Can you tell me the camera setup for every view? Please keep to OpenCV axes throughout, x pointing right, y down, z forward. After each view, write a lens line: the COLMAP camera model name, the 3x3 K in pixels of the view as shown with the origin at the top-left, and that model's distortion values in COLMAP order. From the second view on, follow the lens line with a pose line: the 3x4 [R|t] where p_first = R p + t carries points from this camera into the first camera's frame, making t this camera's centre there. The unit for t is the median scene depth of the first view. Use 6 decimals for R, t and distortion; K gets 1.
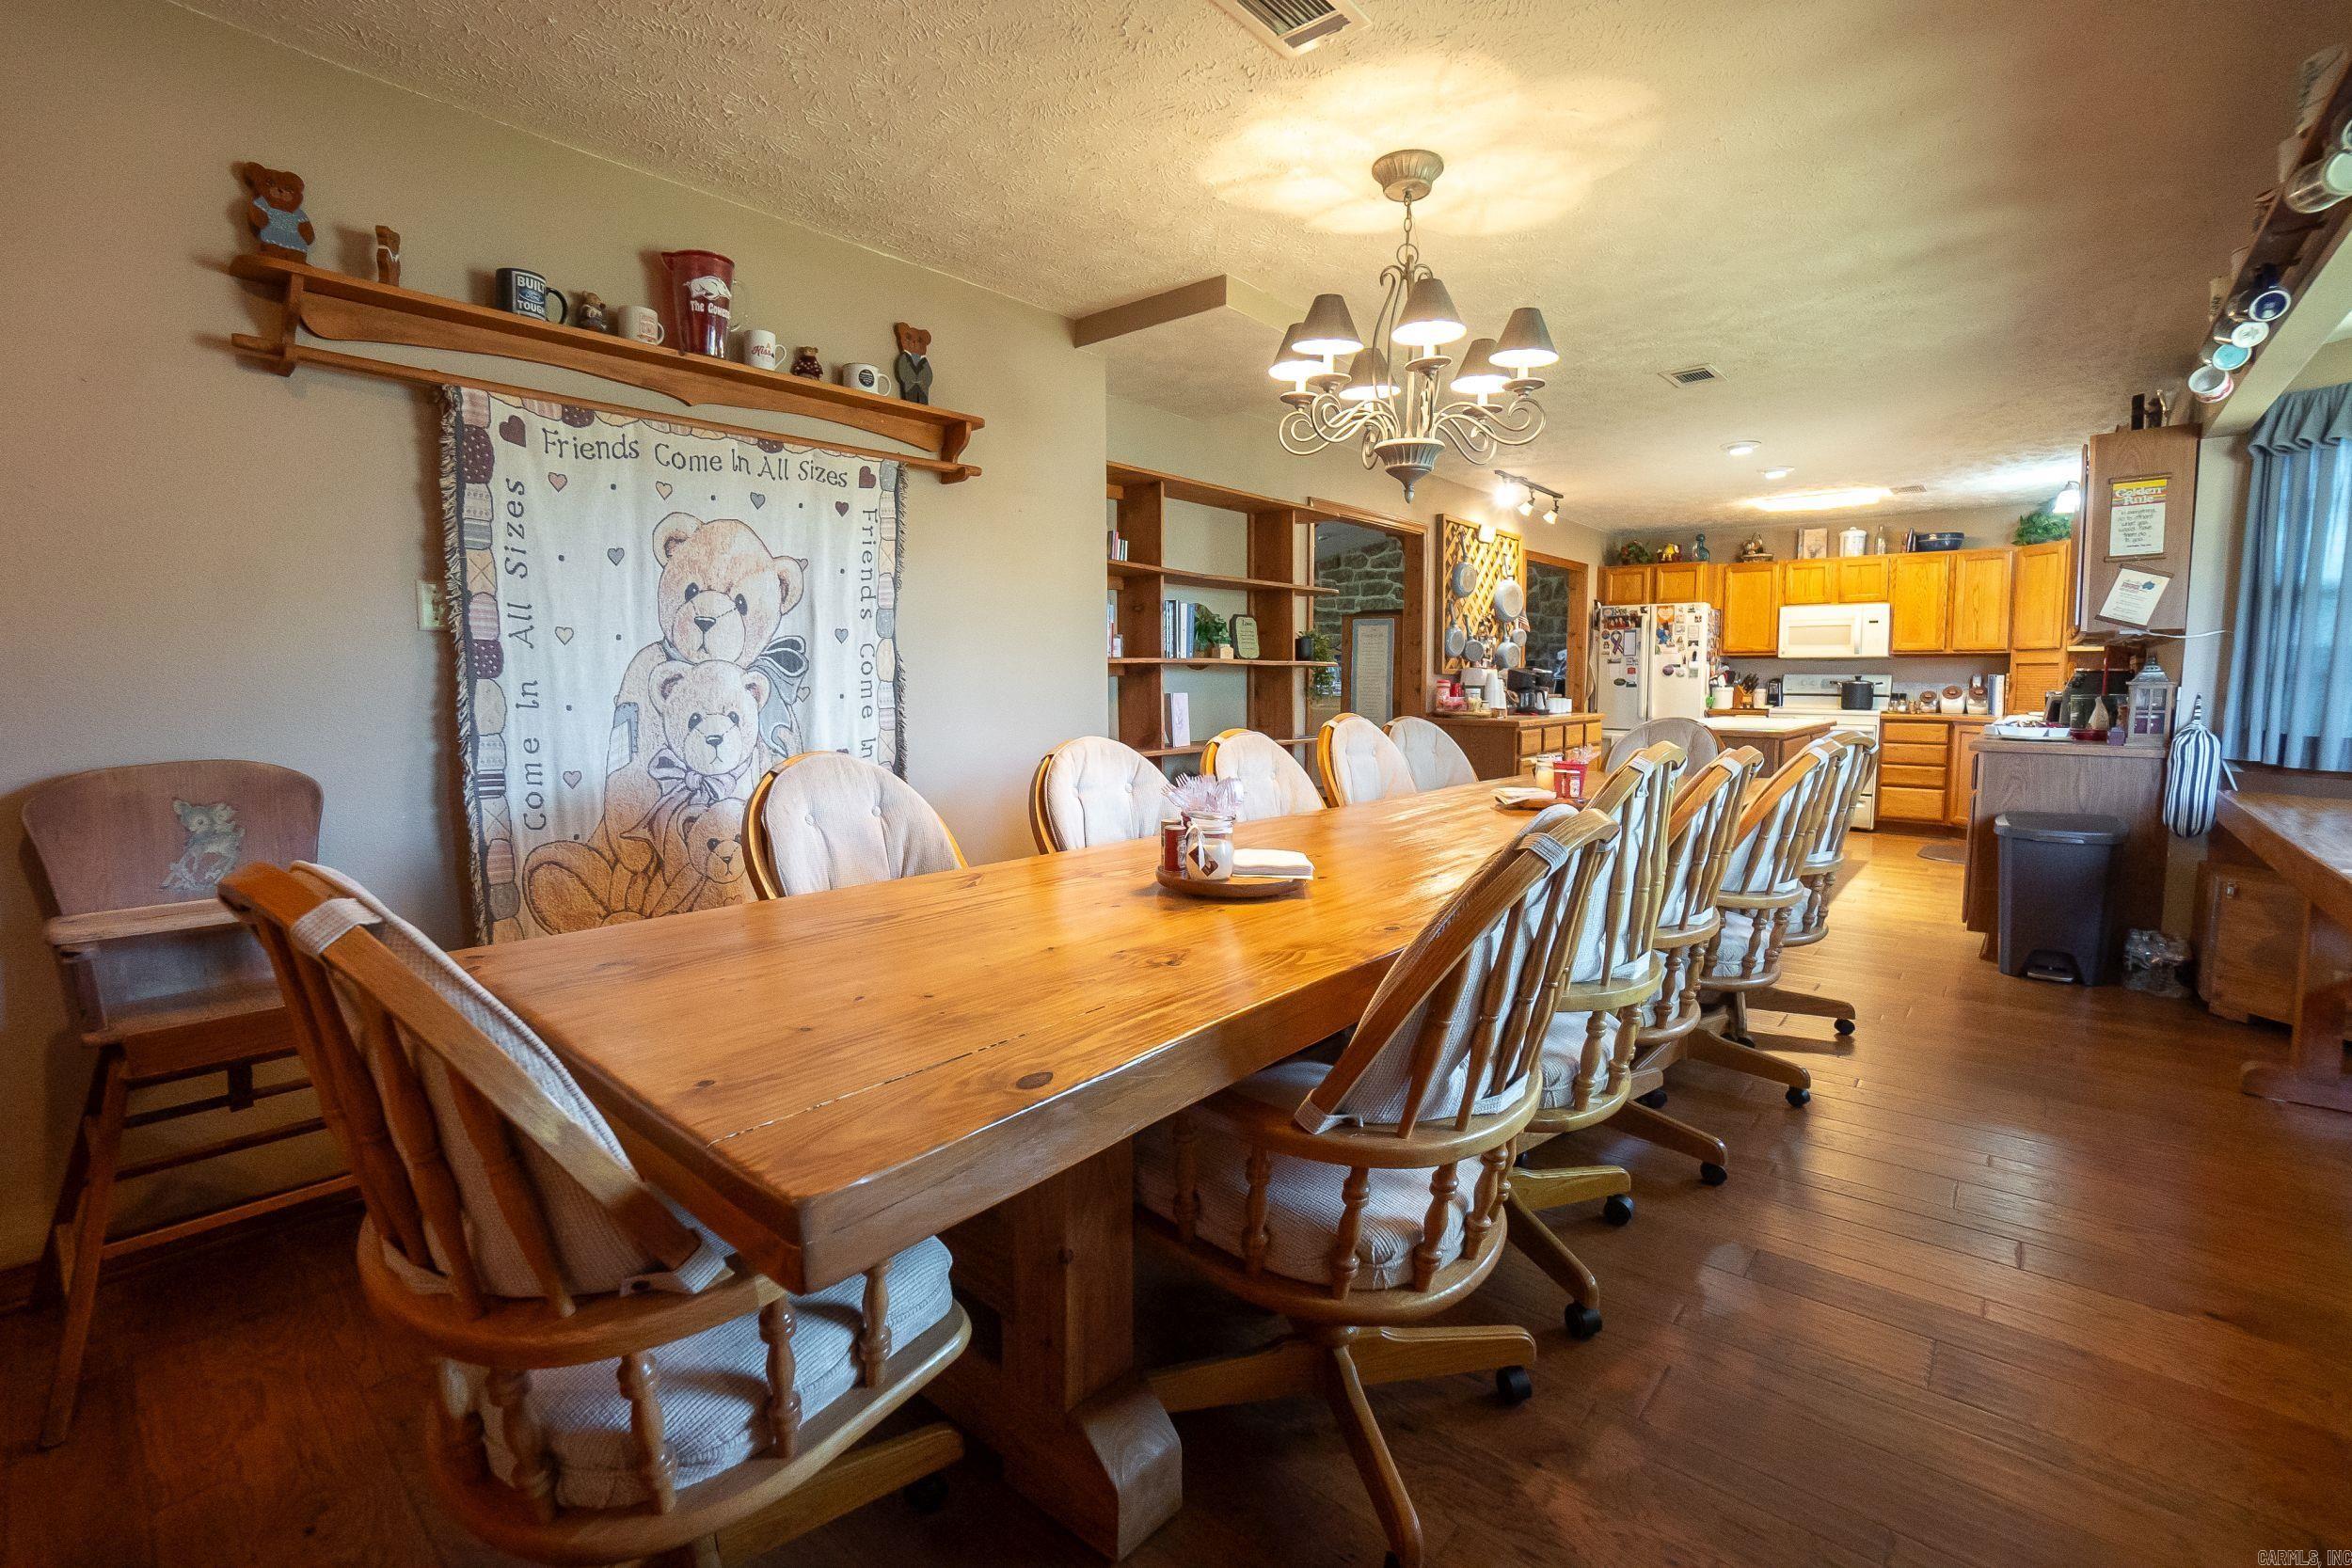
lens RADIAL K [[1079.2, 0, 1177.1], [0, 1079.2, 769.8], [0, 0, 1]] dist [-0.070605, 0.026611]
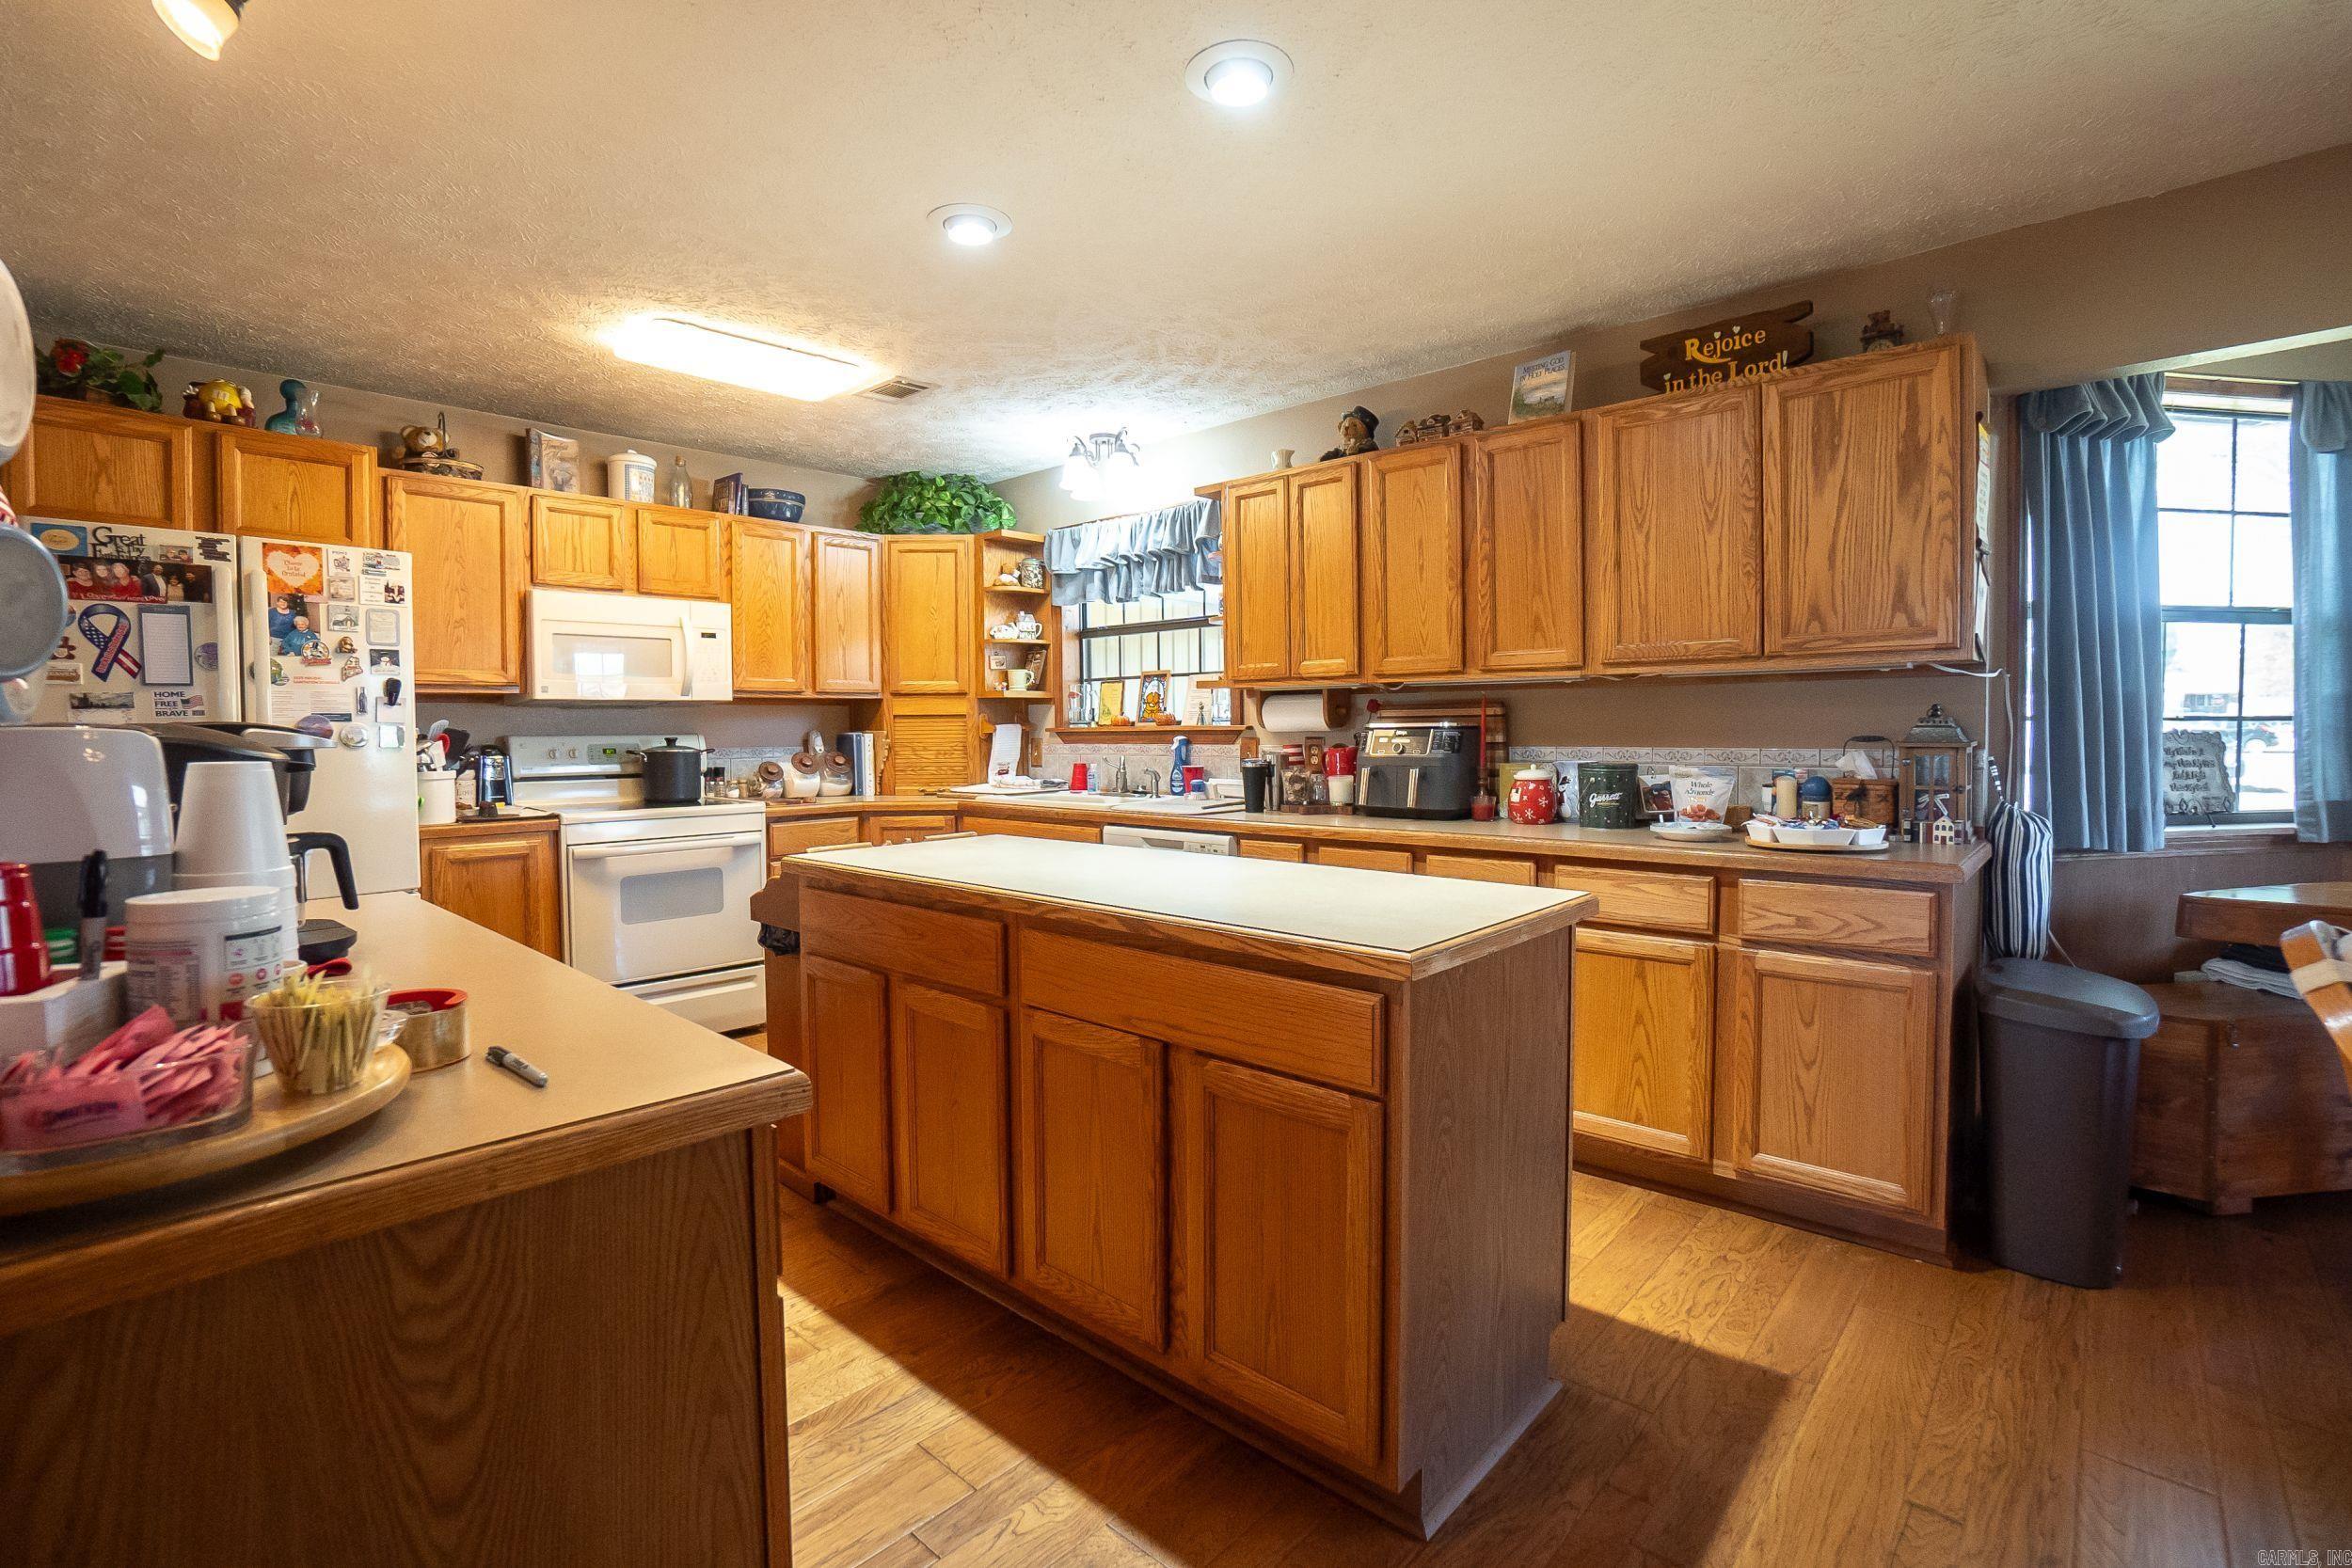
lens RADIAL K [[1079.2, 0, 1177.1], [0, 1079.2, 769.8], [0, 0, 1]] dist [-0.070605, 0.026611]
pose [[0.044928, -0.038434, 0.998251, 0.205139], [0.096195, 0.994783, 0.033971, -0.102997], [-0.994348, 0.094501, 0.048391, 1.115130]]
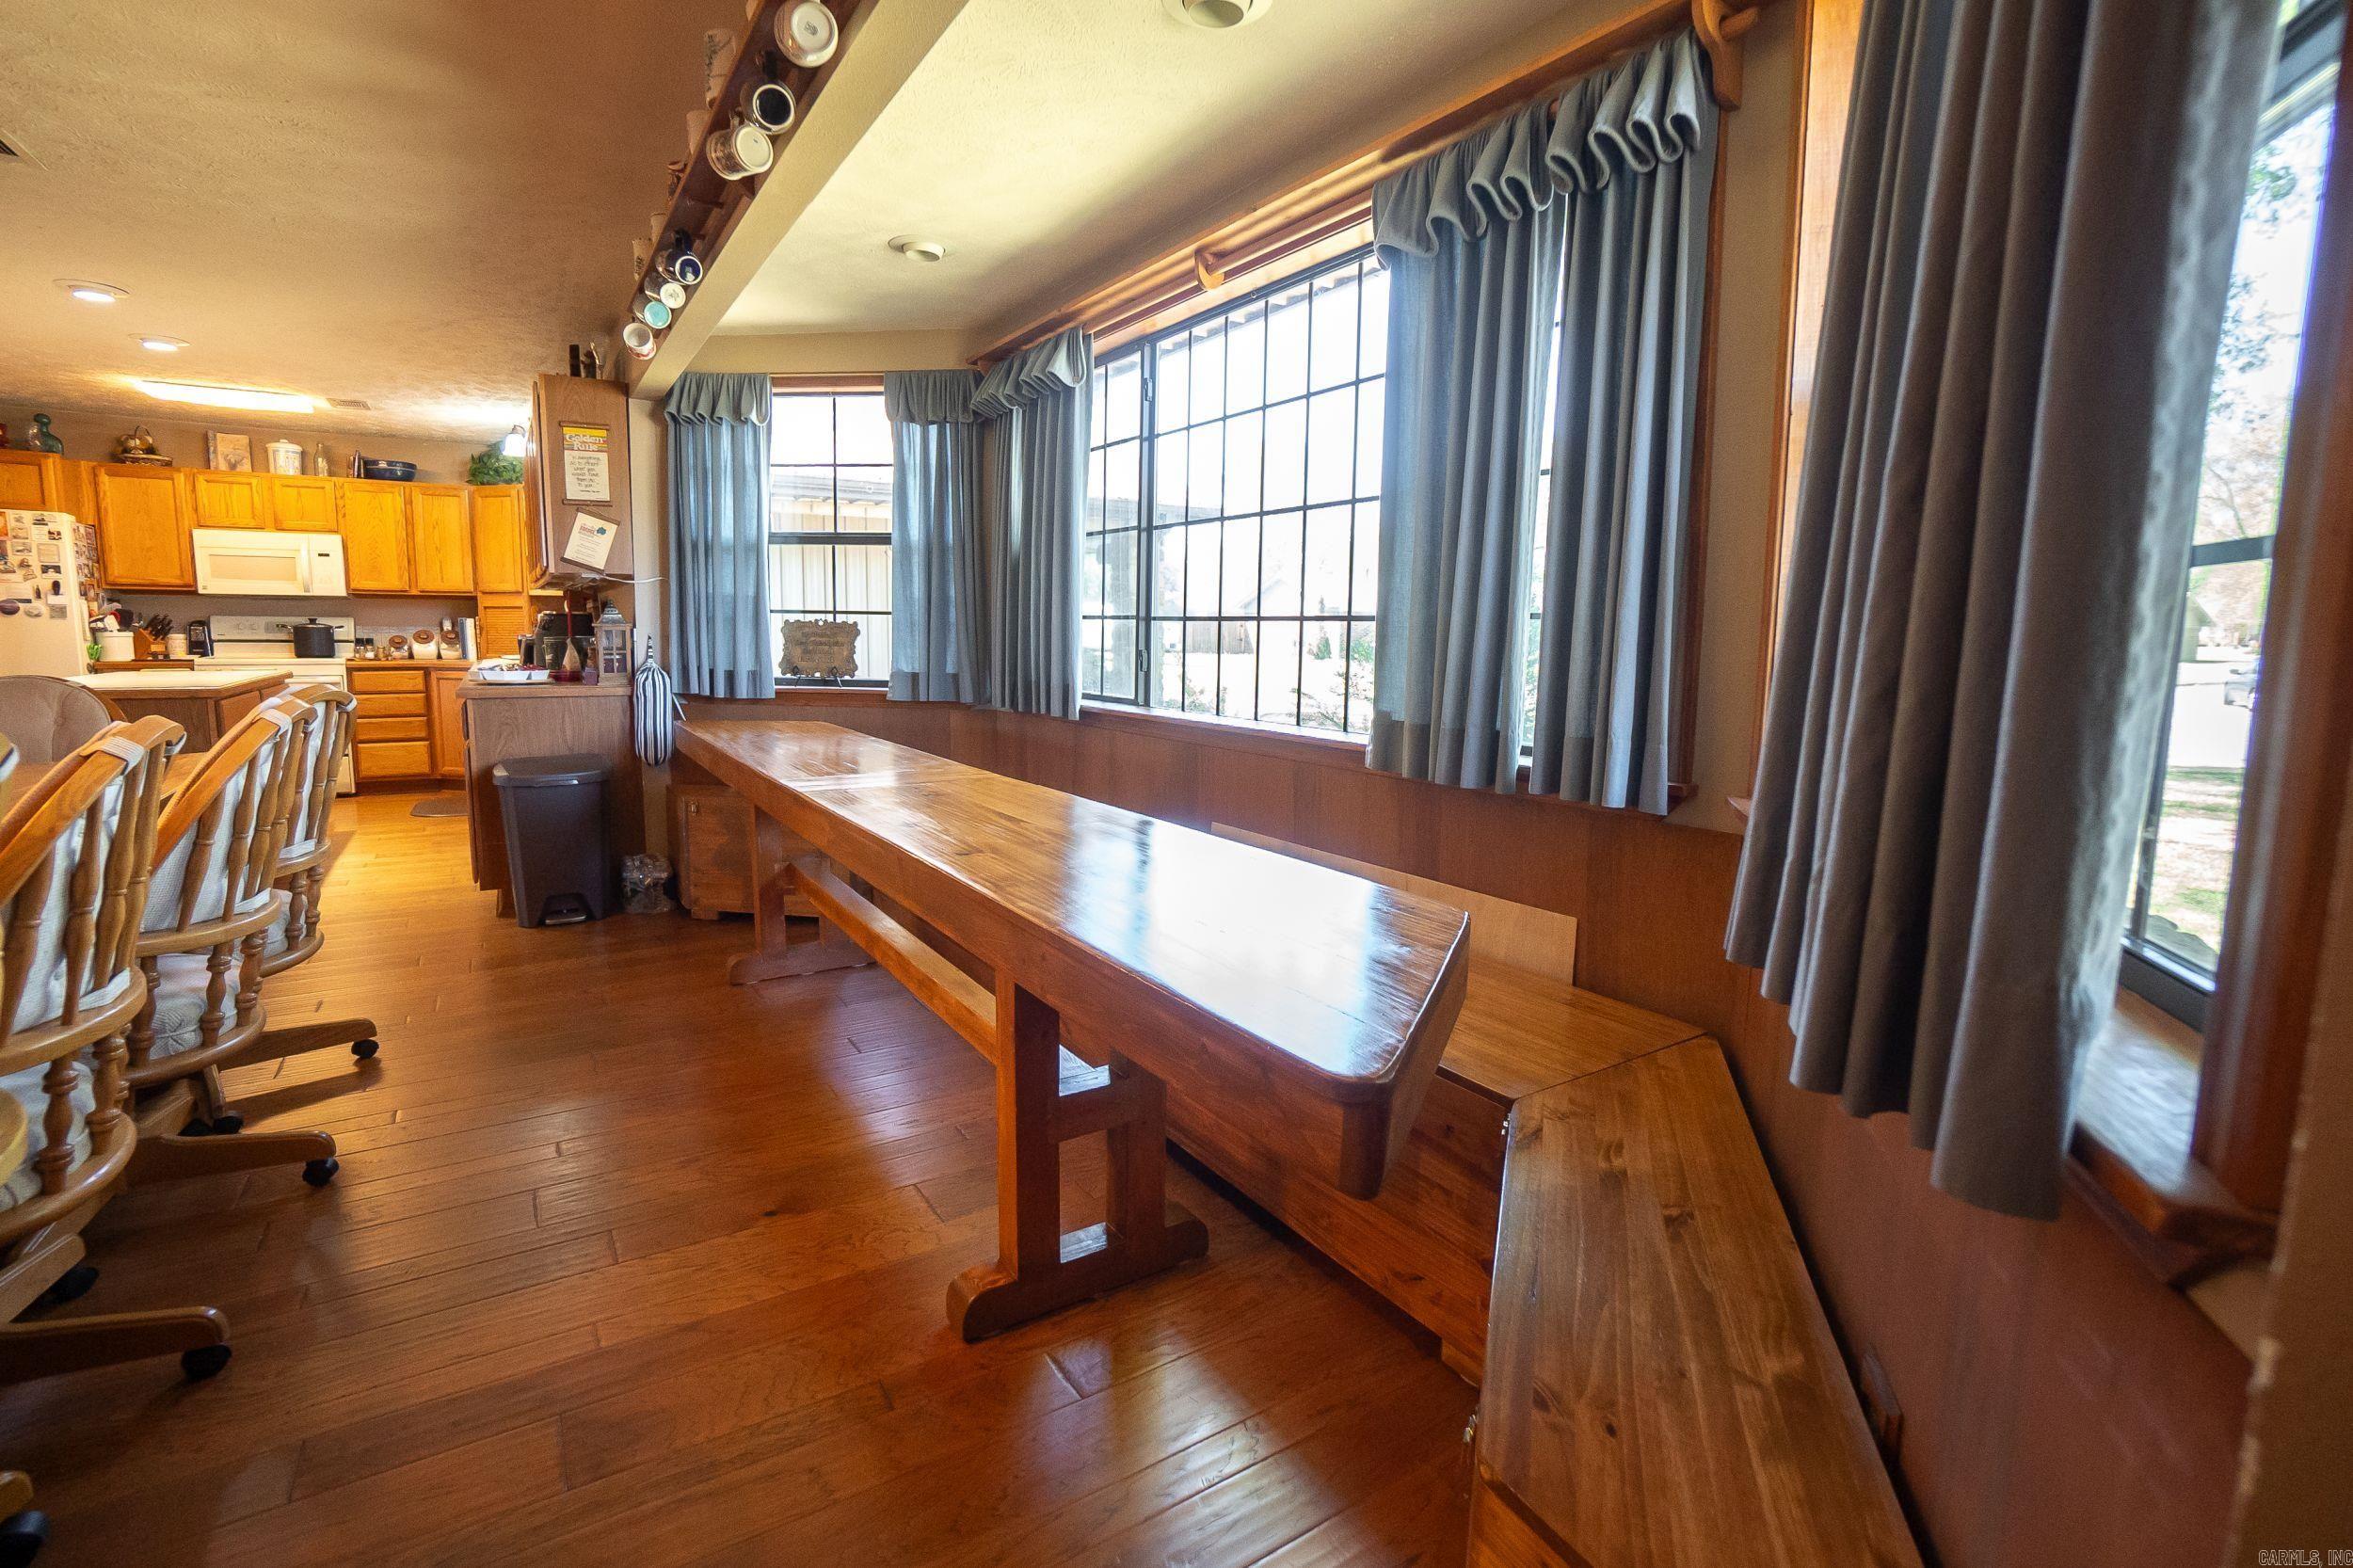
lens RADIAL K [[1079.7, 0, 1177.6], [0, 1079.7, 769.8], [0, 0, 1]] dist [-0.070605, 0.026611]
pose [[0.301788, -0.117057, 0.946162, 0.073468], [0.068994, 0.992513, 0.100785, -0.005730], [-0.950875, 0.034863, 0.307605, 0.121855]]
